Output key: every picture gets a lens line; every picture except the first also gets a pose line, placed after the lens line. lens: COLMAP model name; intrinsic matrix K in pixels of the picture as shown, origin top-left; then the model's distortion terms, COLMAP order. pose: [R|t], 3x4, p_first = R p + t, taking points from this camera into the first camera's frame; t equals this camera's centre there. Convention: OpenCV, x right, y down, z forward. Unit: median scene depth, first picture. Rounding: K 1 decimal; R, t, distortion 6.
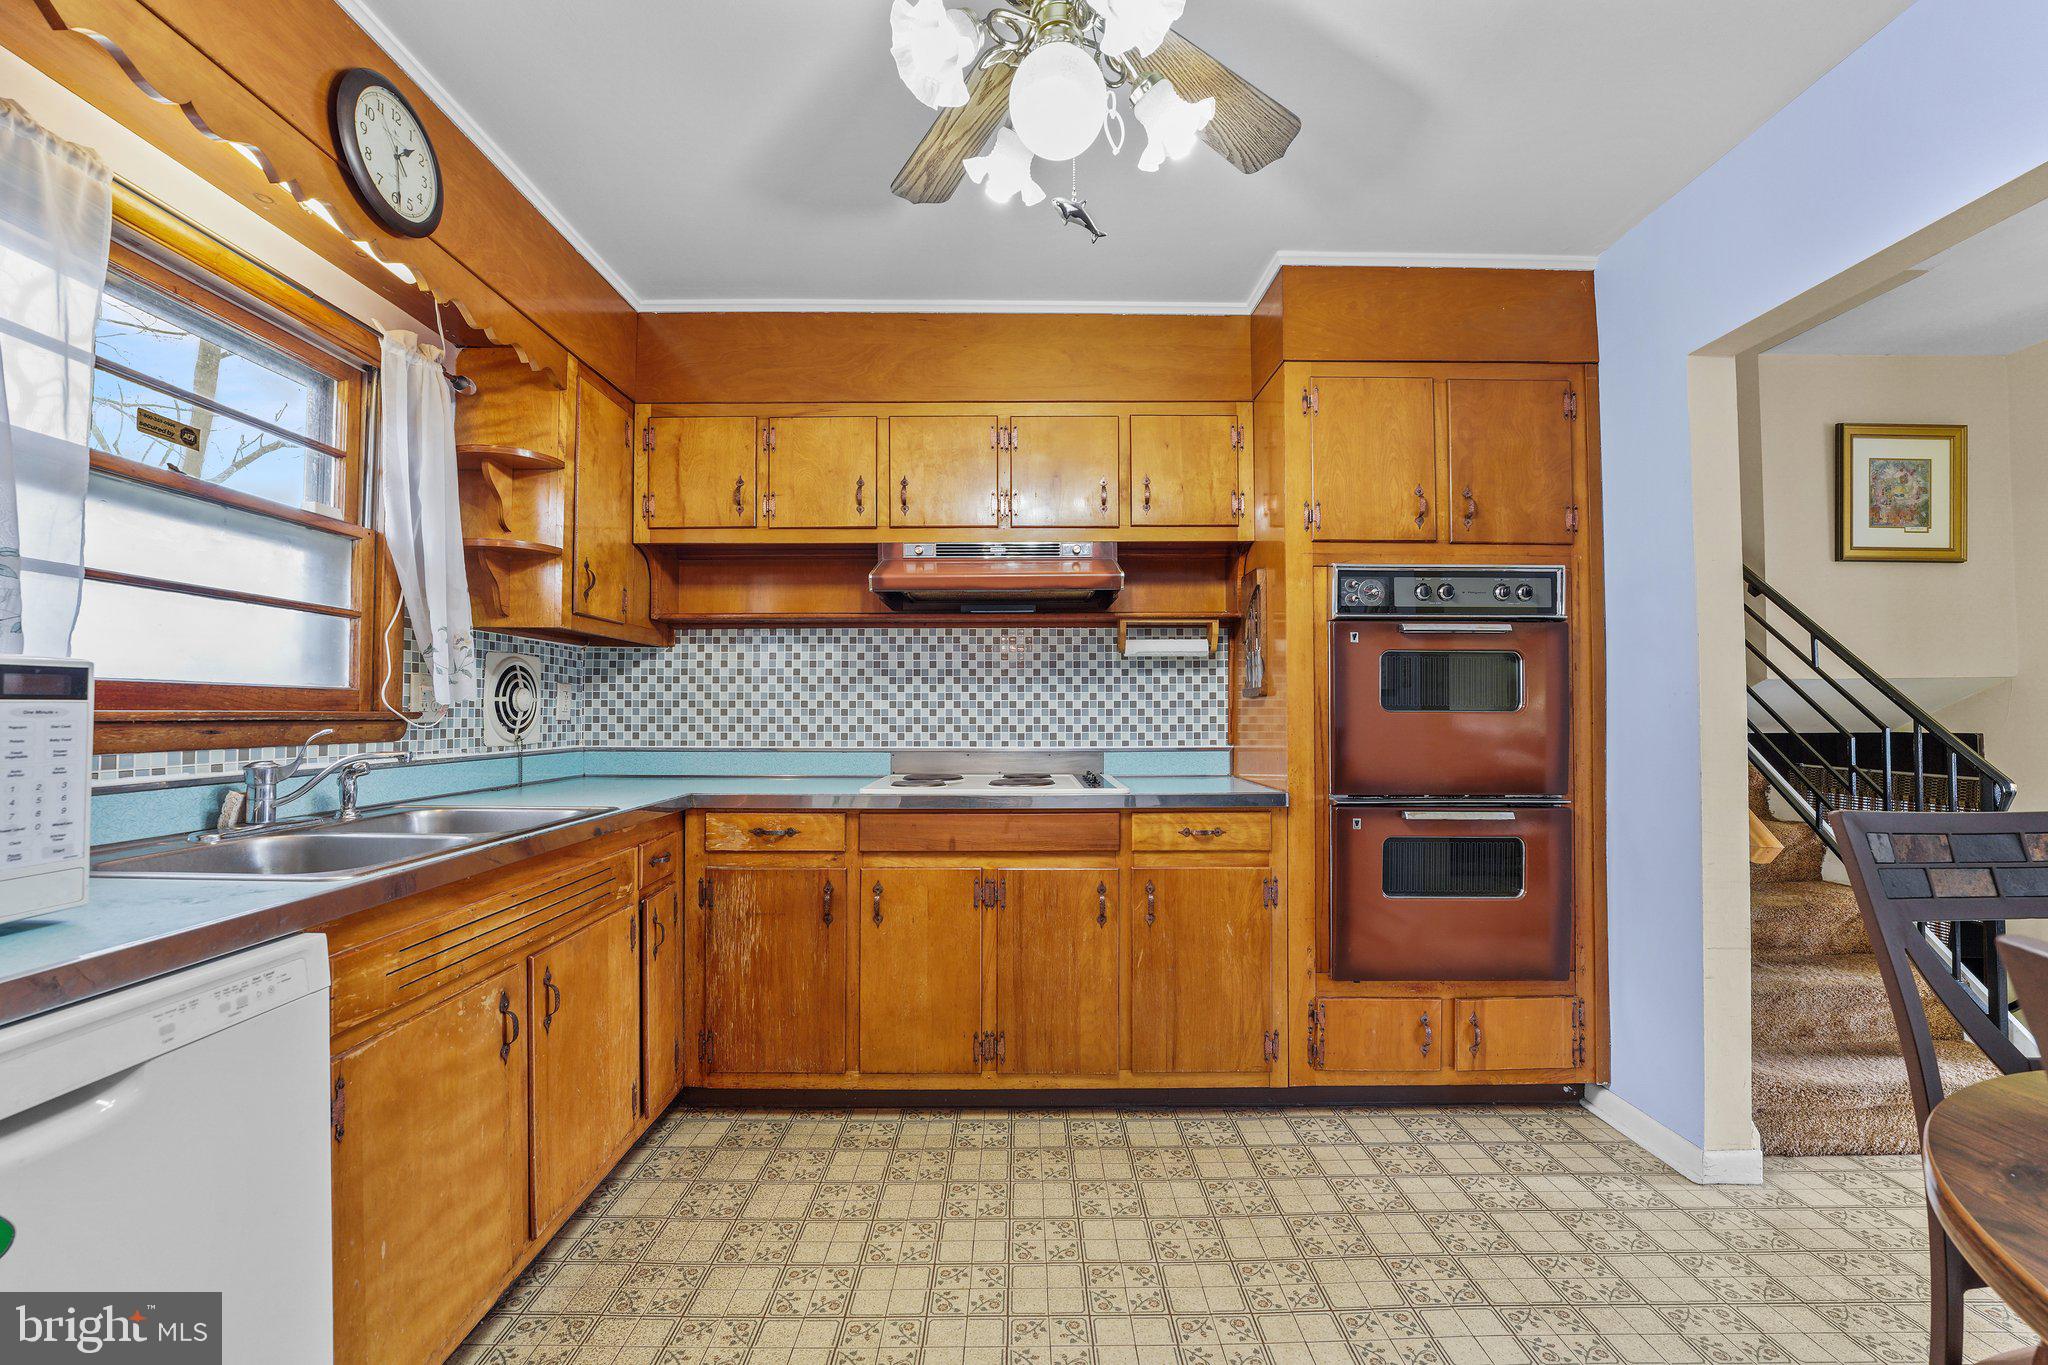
lens RADIAL K [[857.7, 0, 1028.4], [0, 857.7, 693.1], [0, 0, 1]] dist [0.000130, 0.000121]
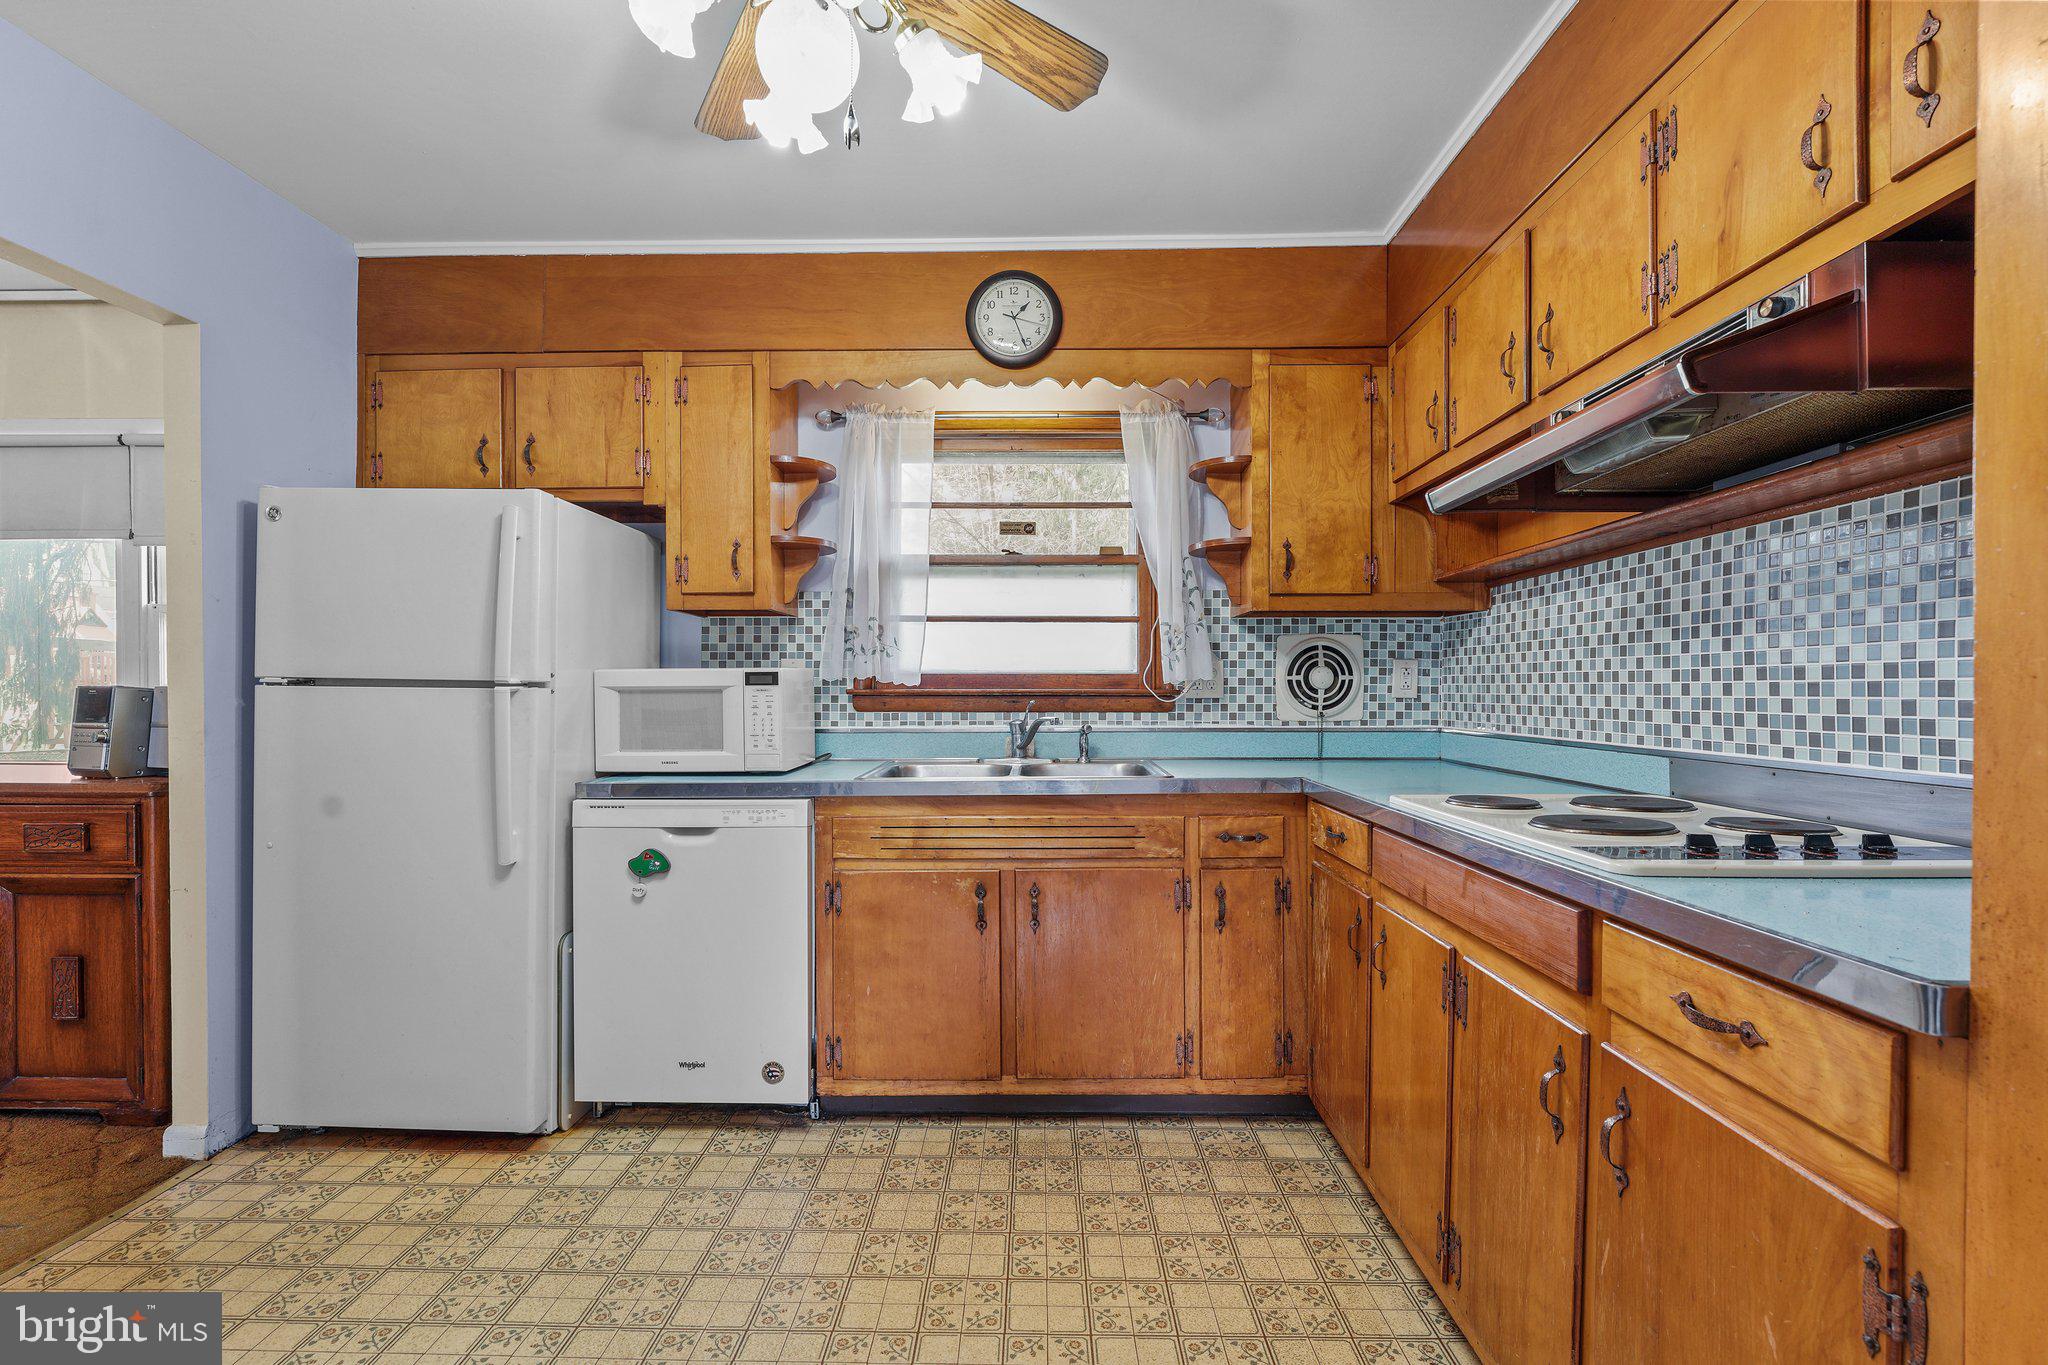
lens RADIAL K [[931.7, 0, 1020.8], [0, 931.7, 690.6], [0, 0, 1]] dist [-0.001302, -0.000082]
pose [[-0.033461, 0.000082, -0.999440, 0.485275], [0.024131, 0.999709, -0.000726, 0.013283], [0.999149, -0.024142, -0.033453, 0.579933]]
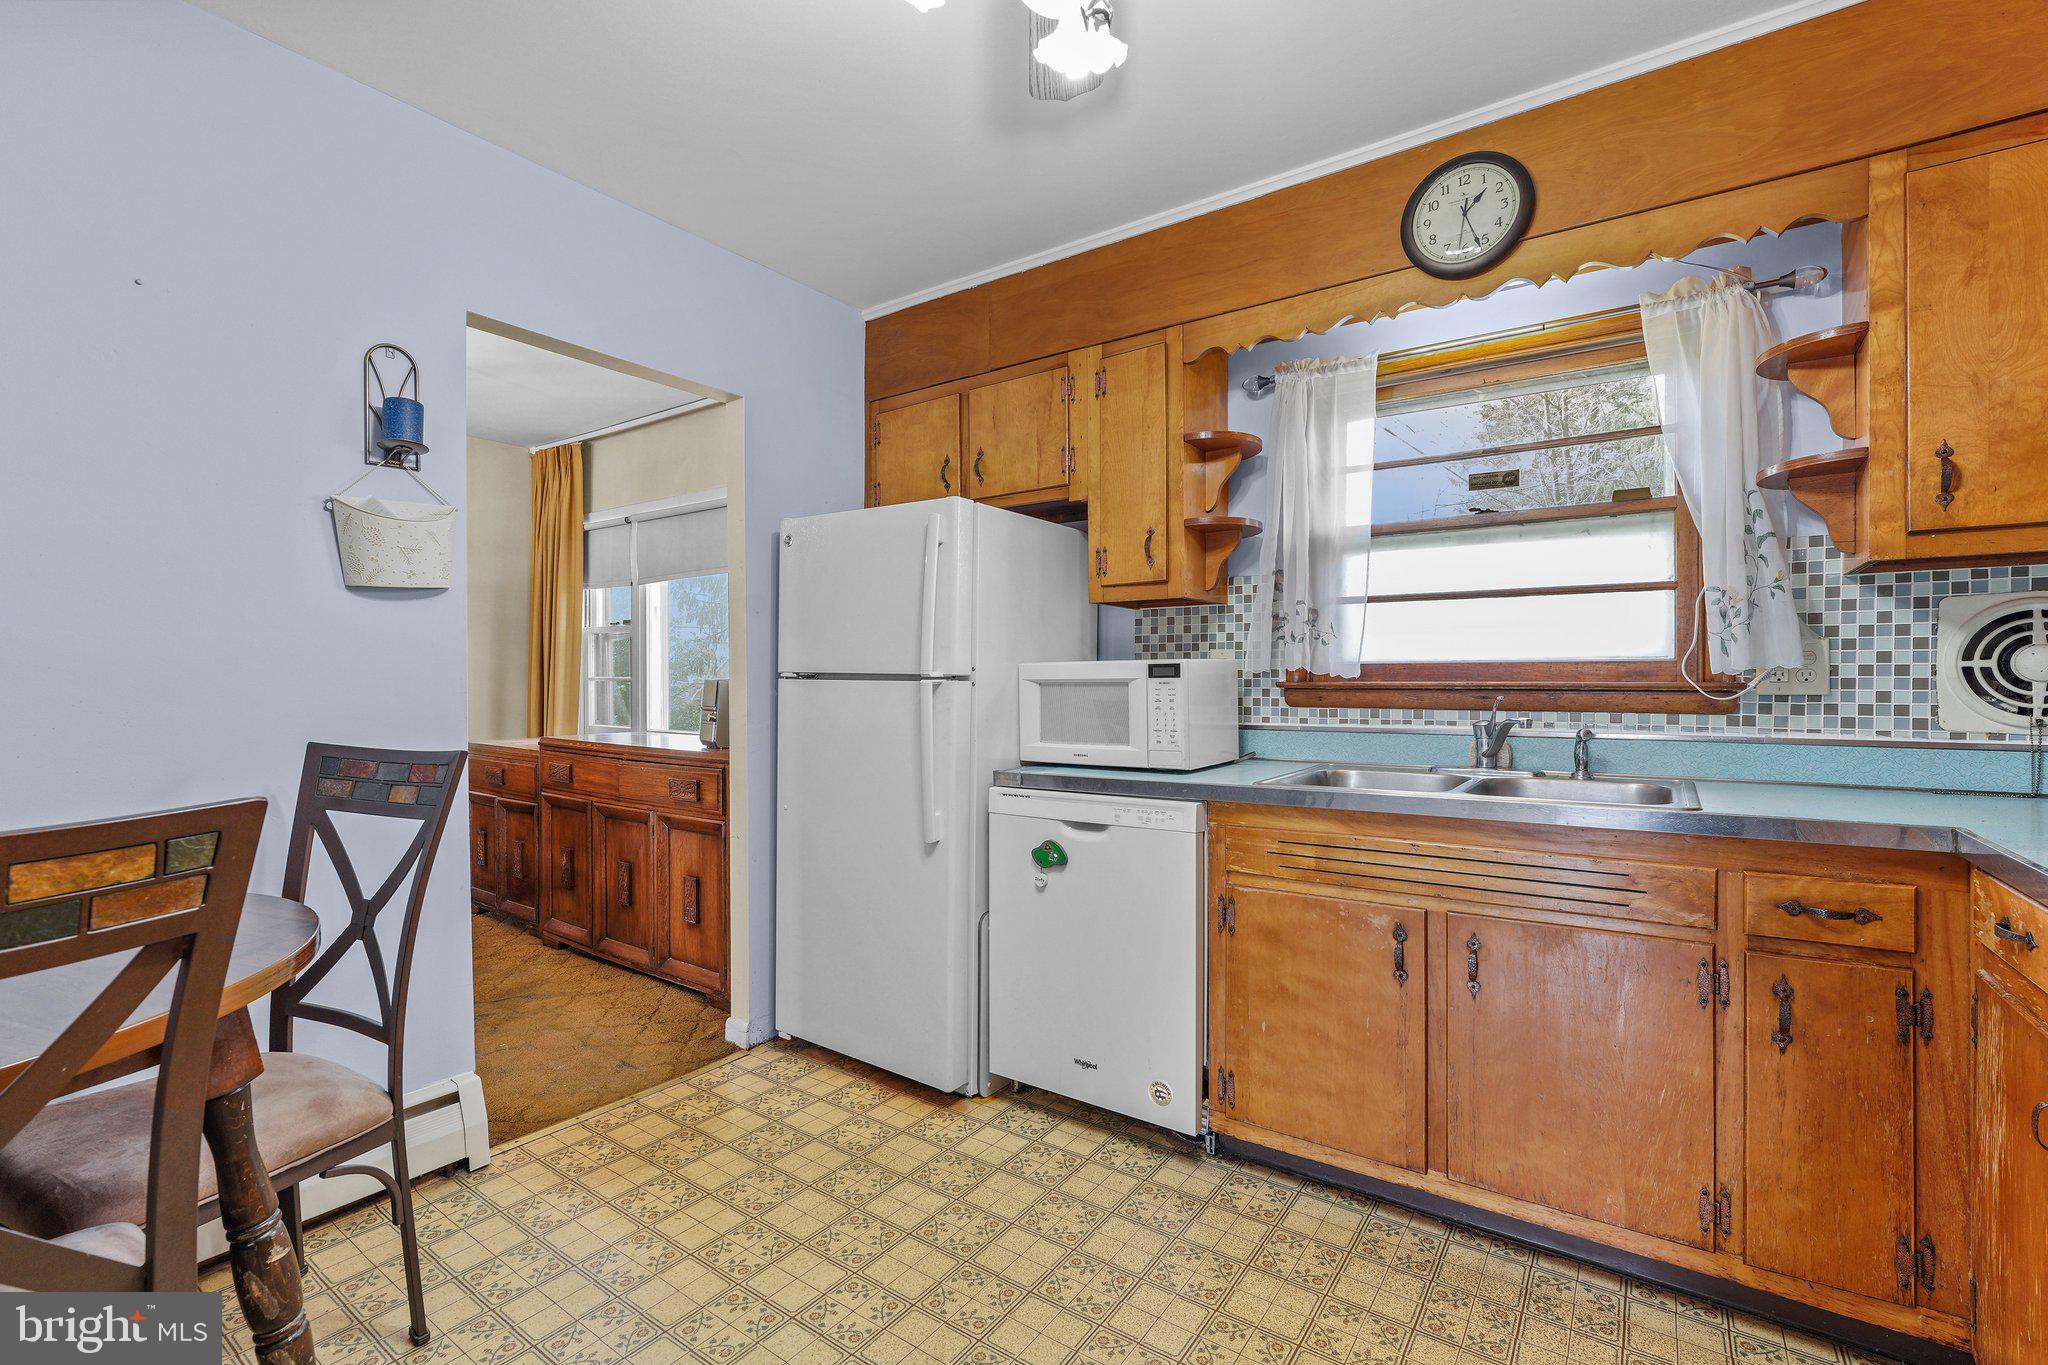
lens RADIAL K [[903.6, 0, 1024.0], [0, 903.6, 682.5], [0, 0, 1]] dist [-0.010385, 0.003626]
pose [[-0.587951, 0.000153, -0.808897, 0.344260], [0.019312, 0.999718, -0.013847, 0.014533], [0.808666, -0.023763, -0.587787, 0.674811]]
